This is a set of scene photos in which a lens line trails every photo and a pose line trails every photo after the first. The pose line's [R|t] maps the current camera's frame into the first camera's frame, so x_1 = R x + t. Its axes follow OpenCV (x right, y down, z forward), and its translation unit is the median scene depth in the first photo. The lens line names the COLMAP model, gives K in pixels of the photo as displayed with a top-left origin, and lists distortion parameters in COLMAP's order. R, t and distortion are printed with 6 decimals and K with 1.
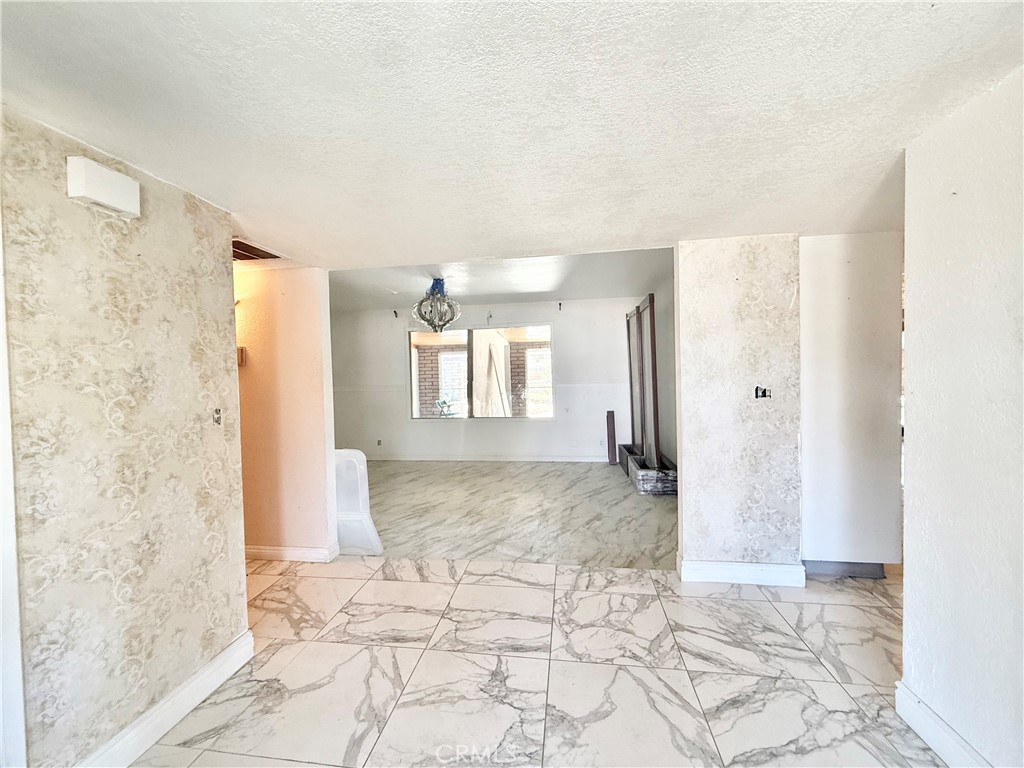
lens RADIAL K [[408.8, 0, 509.7], [0, 408.8, 383.0], [0, 0, 1]] dist [-0.000652, 0.000652]
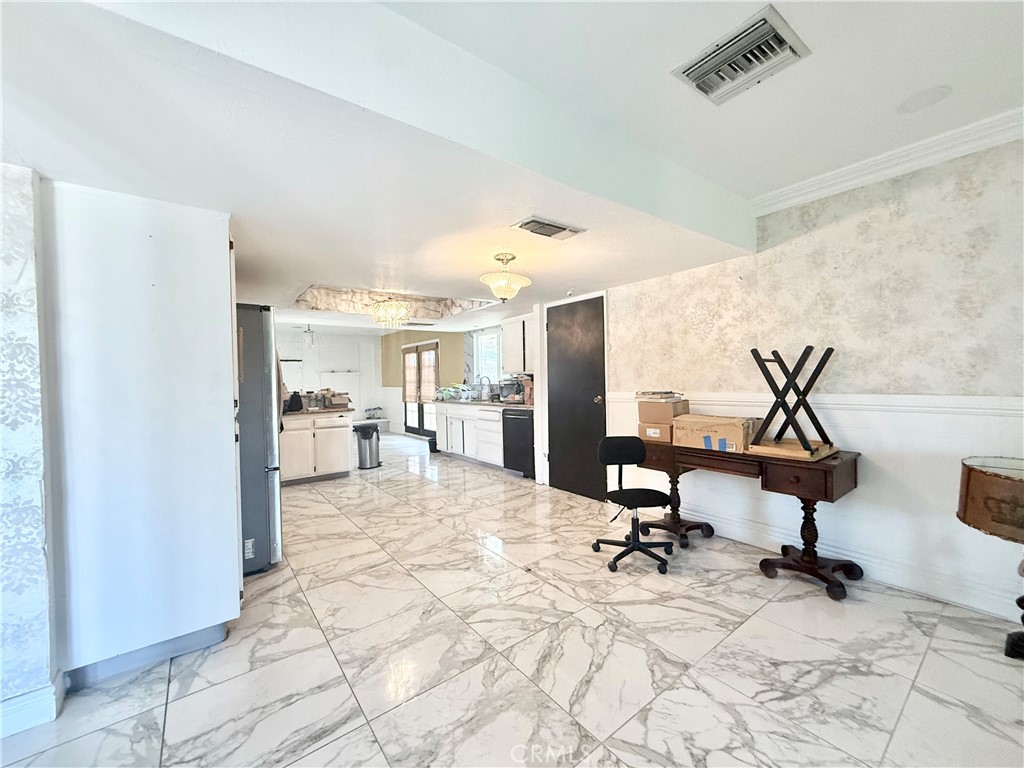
lens RADIAL K [[408.8, 0, 511.5], [0, 408.8, 384.1], [0, 0, 1]] dist [-0.000652, 0.000652]
pose [[0.692434, -0.002386, 0.721477, 0.605553], [0.025015, 0.999473, -0.020703, 0.004018], [-0.721047, 0.032383, 0.692129, 0.017930]]
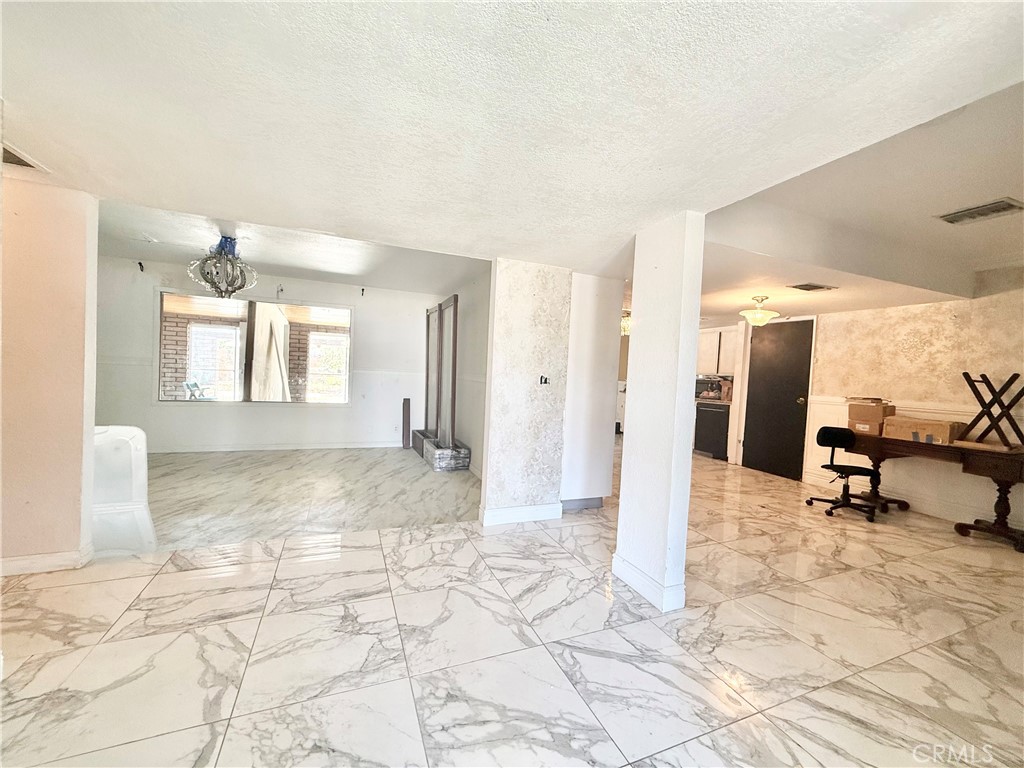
lens RADIAL K [[408.8, 0, 511.1], [0, 408.8, 383.2], [0, 0, 1]] dist [-0.000652, 0.000652]
pose [[0.854441, 0.050639, 0.517074, -0.150653], [-0.057136, 0.998361, -0.003358, 0.036025], [-0.516397, -0.026674, 0.855934, -0.092583]]
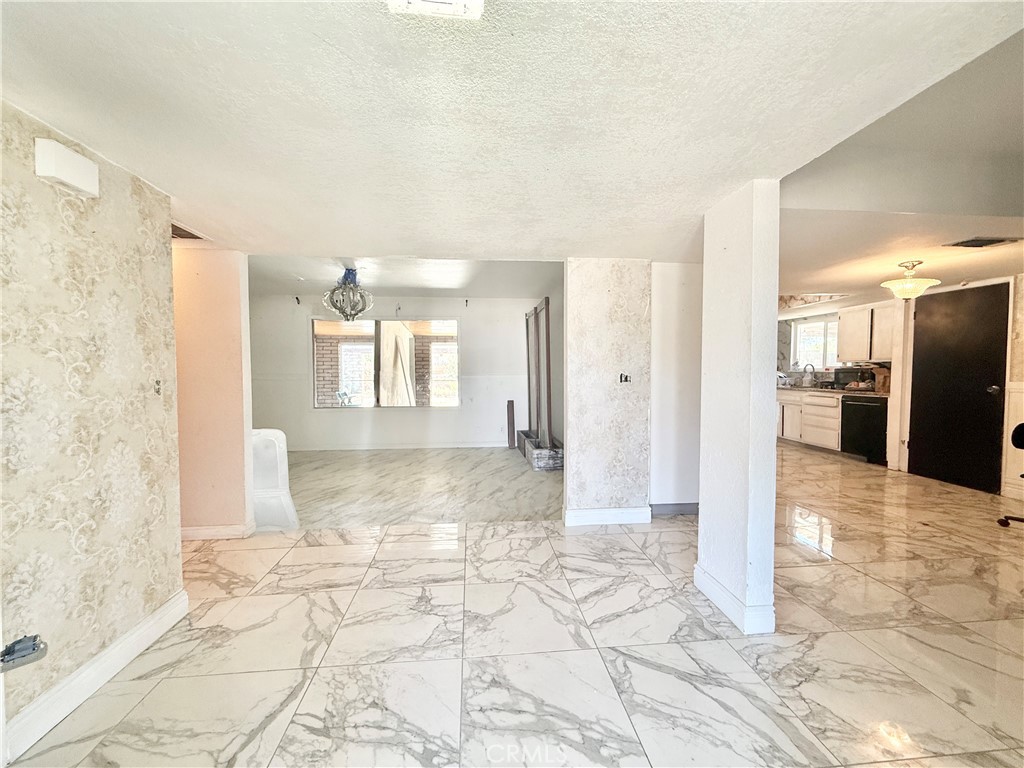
lens RADIAL K [[408.8, 0, 510.4], [0, 408.8, 383.3], [0, 0, 1]] dist [-0.000652, 0.000652]
pose [[0.970013, 0.013476, 0.242679, -0.048622], [-0.015727, 0.999849, 0.007341, 0.028890], [-0.242544, -0.010937, 0.970079, -0.152748]]
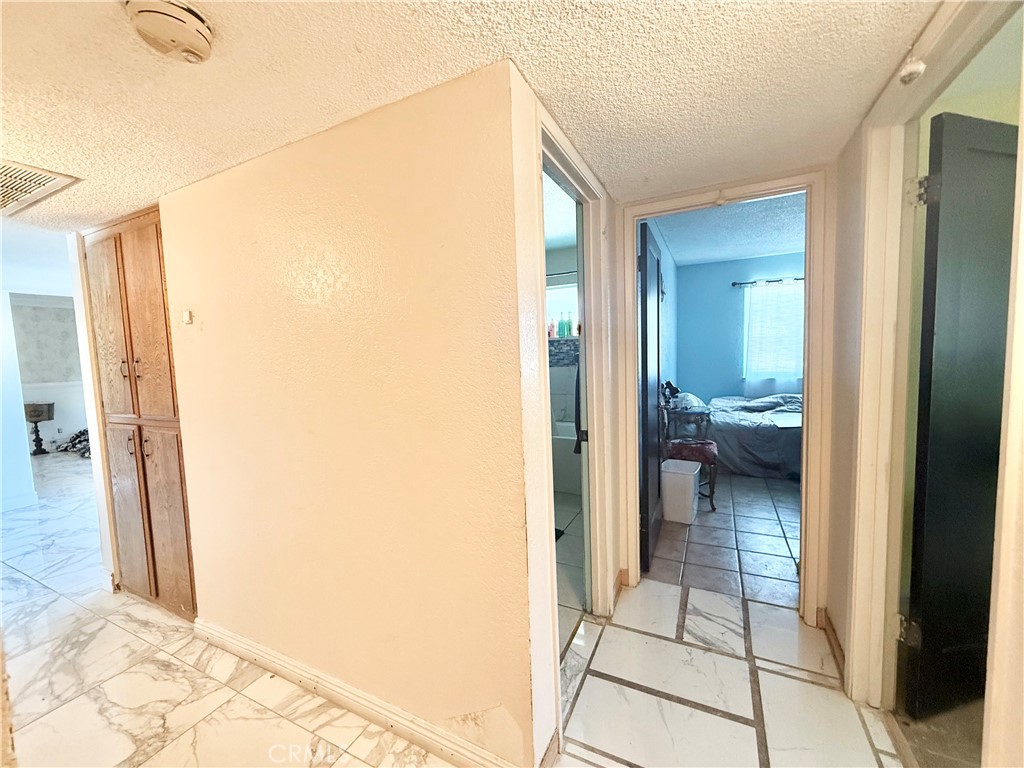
lens RADIAL K [[408.8, 0, 510.8], [0, 408.8, 384.6], [0, 0, 1]] dist [-0.000652, 0.000652]
pose [[-0.950915, 0.033089, 0.307679, -1.443560], [0.065493, 0.993264, 0.095591, 0.000507], [-0.302443, 0.111049, -0.946676, 1.125945]]
